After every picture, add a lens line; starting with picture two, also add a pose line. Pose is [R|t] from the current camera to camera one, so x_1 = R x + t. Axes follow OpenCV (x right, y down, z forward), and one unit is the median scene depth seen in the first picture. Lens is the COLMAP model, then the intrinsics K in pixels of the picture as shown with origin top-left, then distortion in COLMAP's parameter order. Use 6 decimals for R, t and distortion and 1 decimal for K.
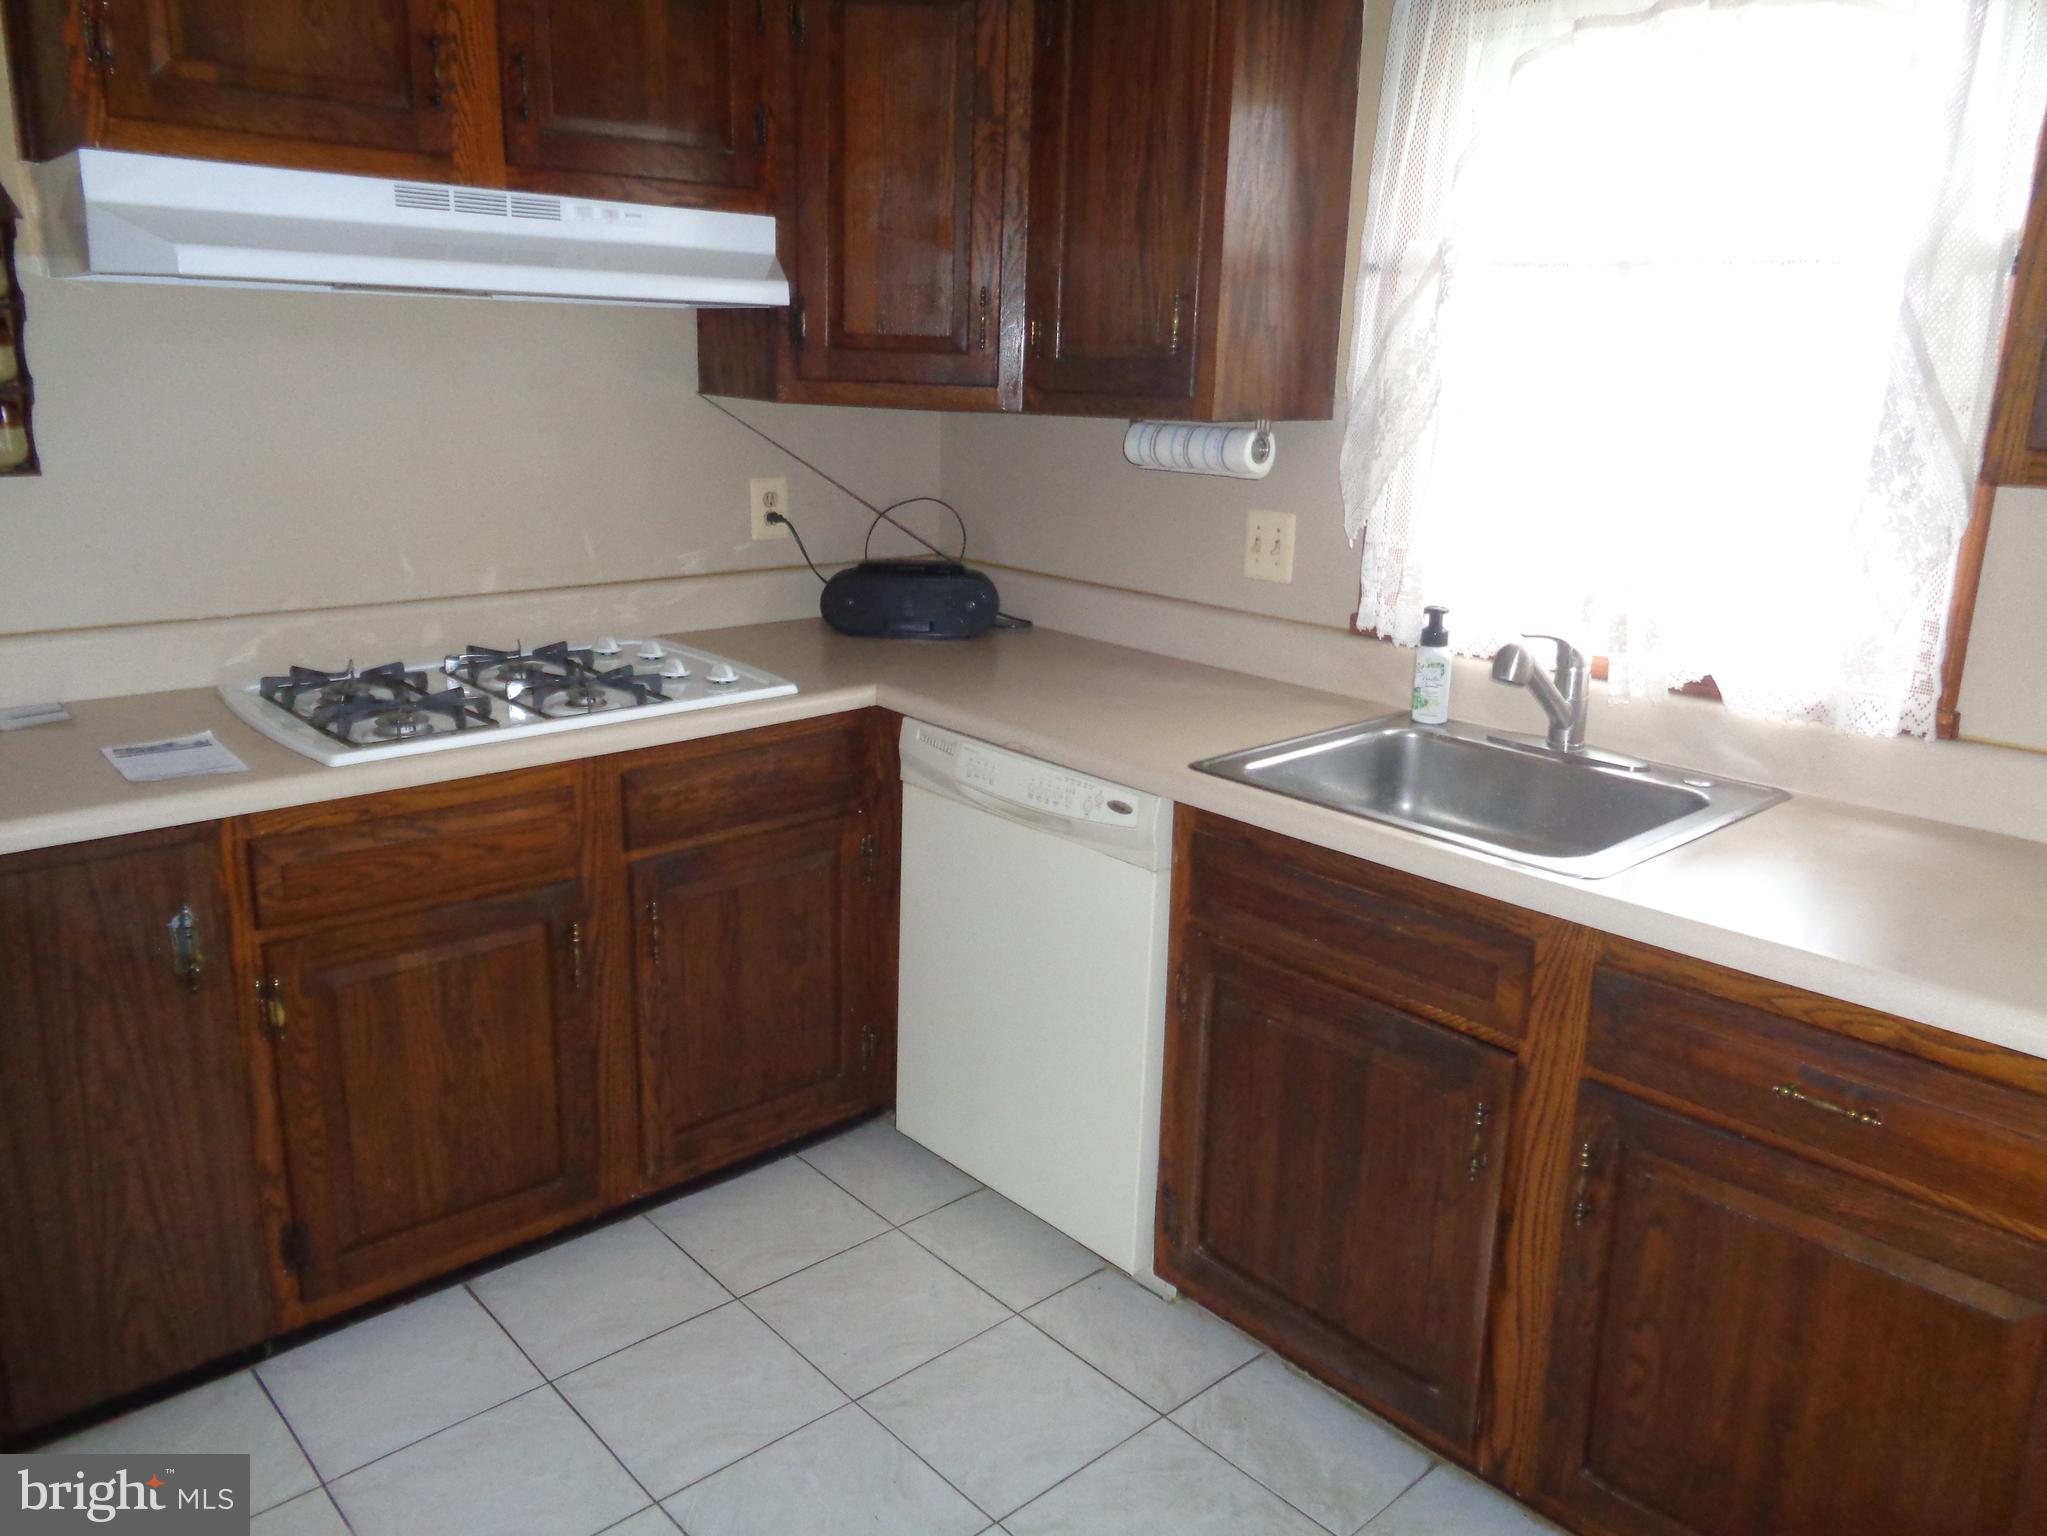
lens RADIAL K [[1538.4, 0, 1019.8], [0, 1538.4, 775.8], [0, 0, 1]] dist [0.008013, 0.004411]
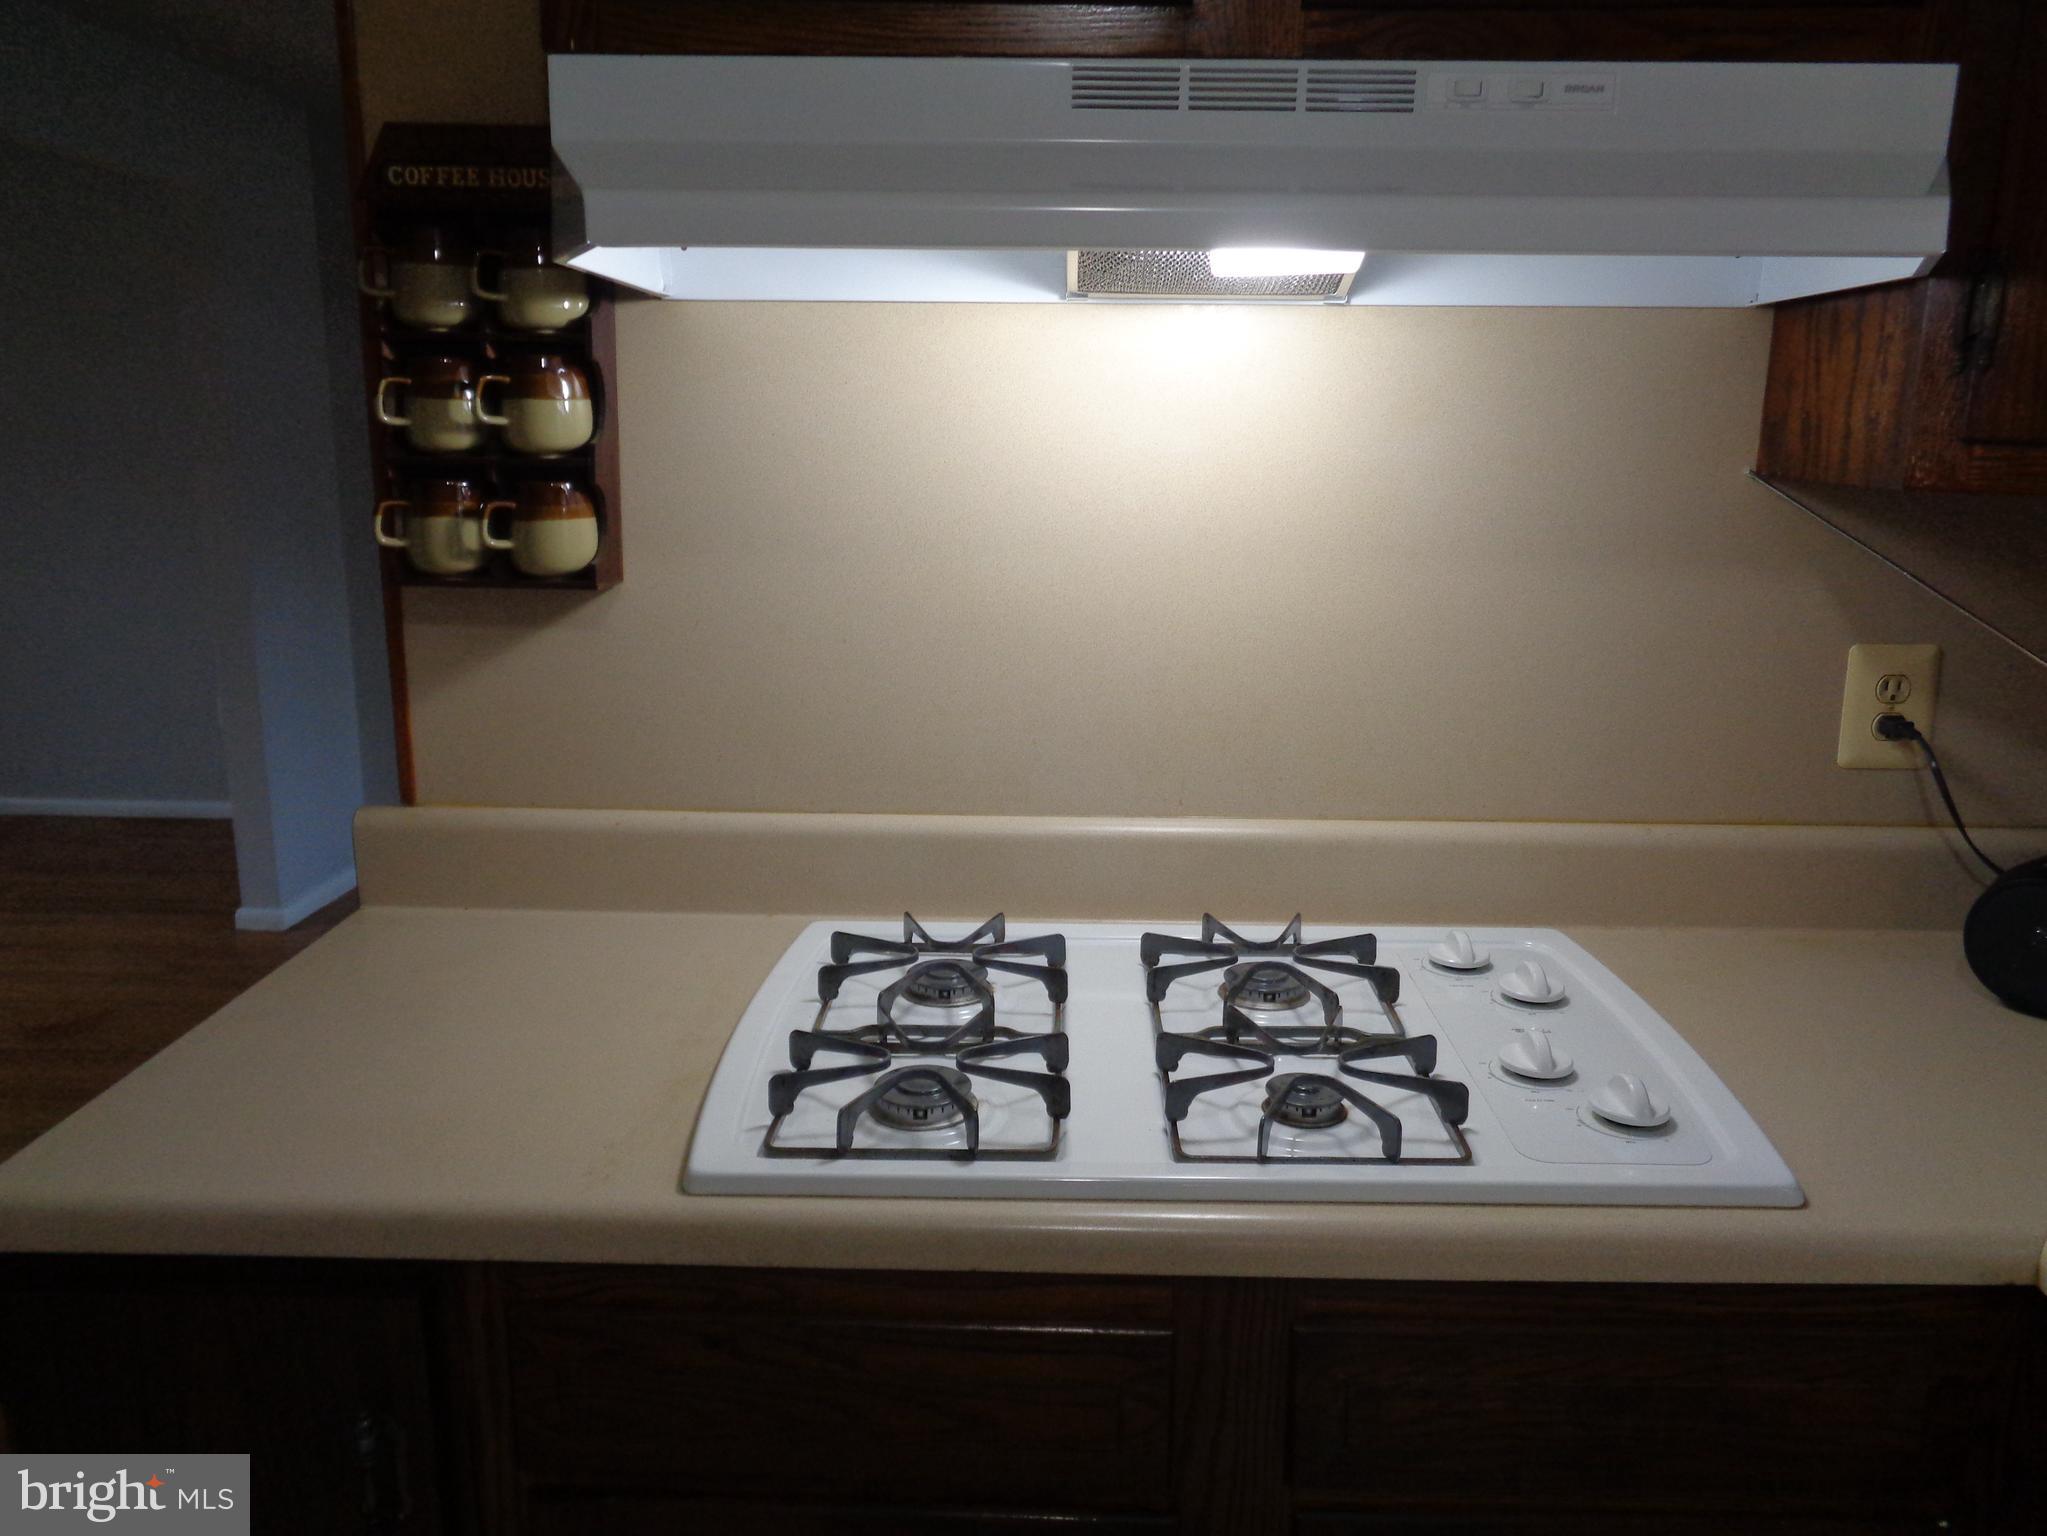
lens RADIAL K [[1538.4, 0, 1028.0], [0, 1538.4, 759.9], [0, 0, 1]] dist [0.008013, 0.004411]
pose [[0.727751, 0.126093, -0.674150, -0.037944], [-0.174386, 0.984669, -0.004078, -0.143972], [0.663300, 0.120530, 0.738583, 0.611475]]
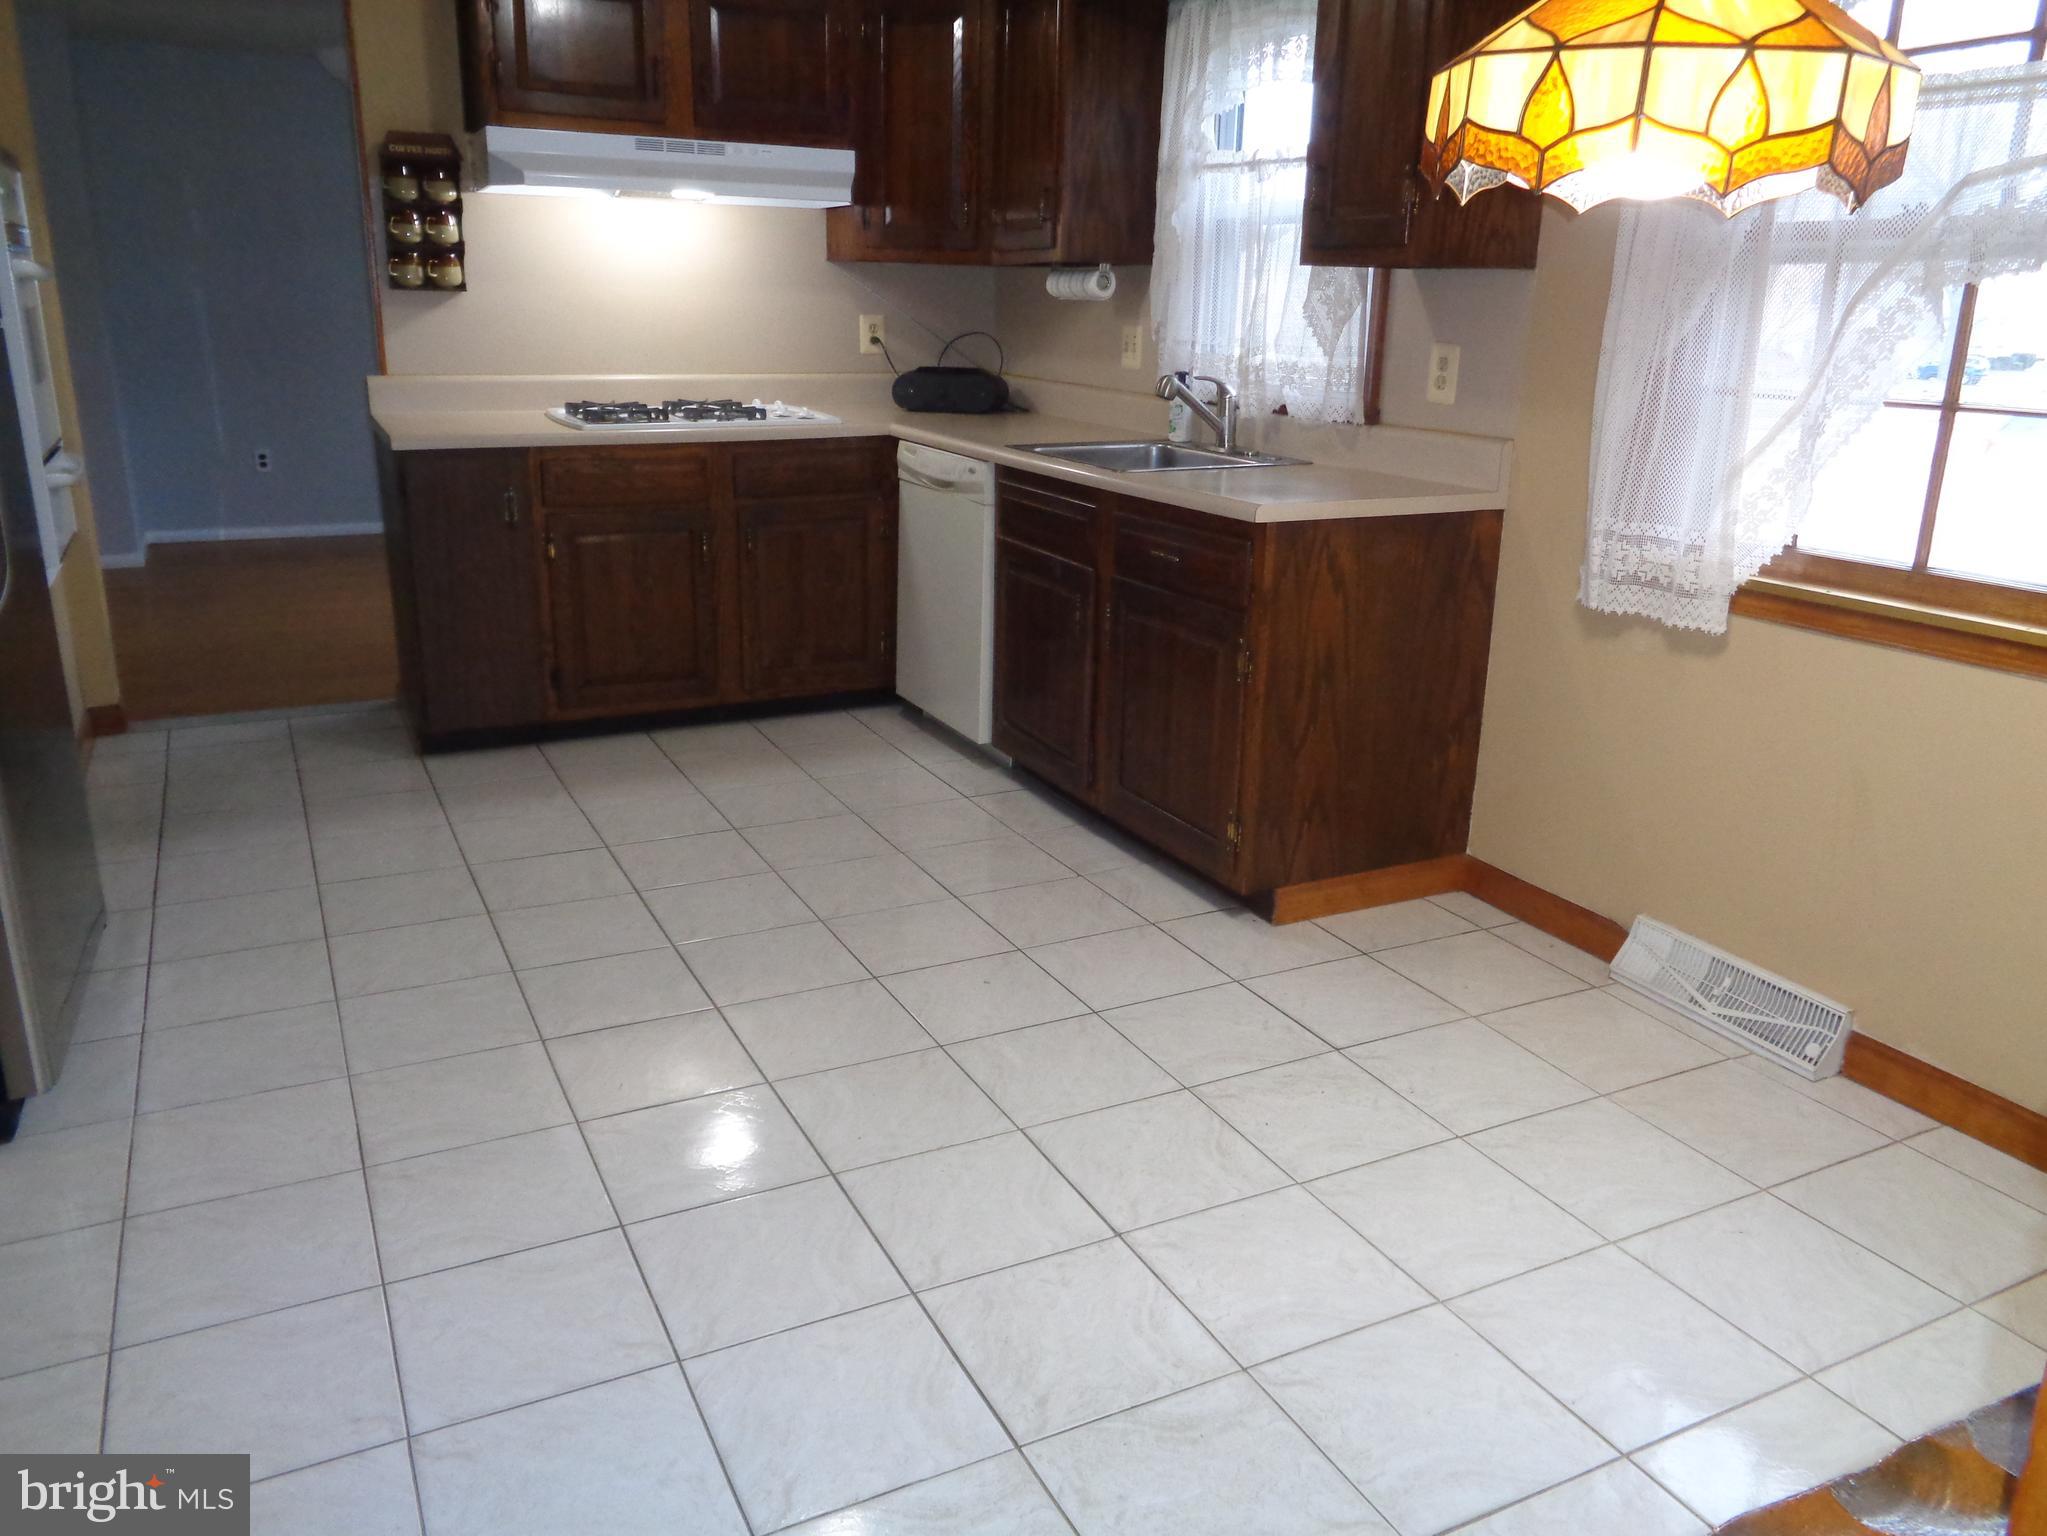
lens RADIAL K [[1538.4, 0, 1012.7], [0, 1538.4, 762.1], [0, 0, 1]] dist [0.008013, 0.004411]
pose [[0.963429, 0.074959, -0.257265, 0.584238], [-0.069102, 0.997104, 0.031746, 0.292048], [0.258900, -0.012808, 0.965819, -0.729281]]
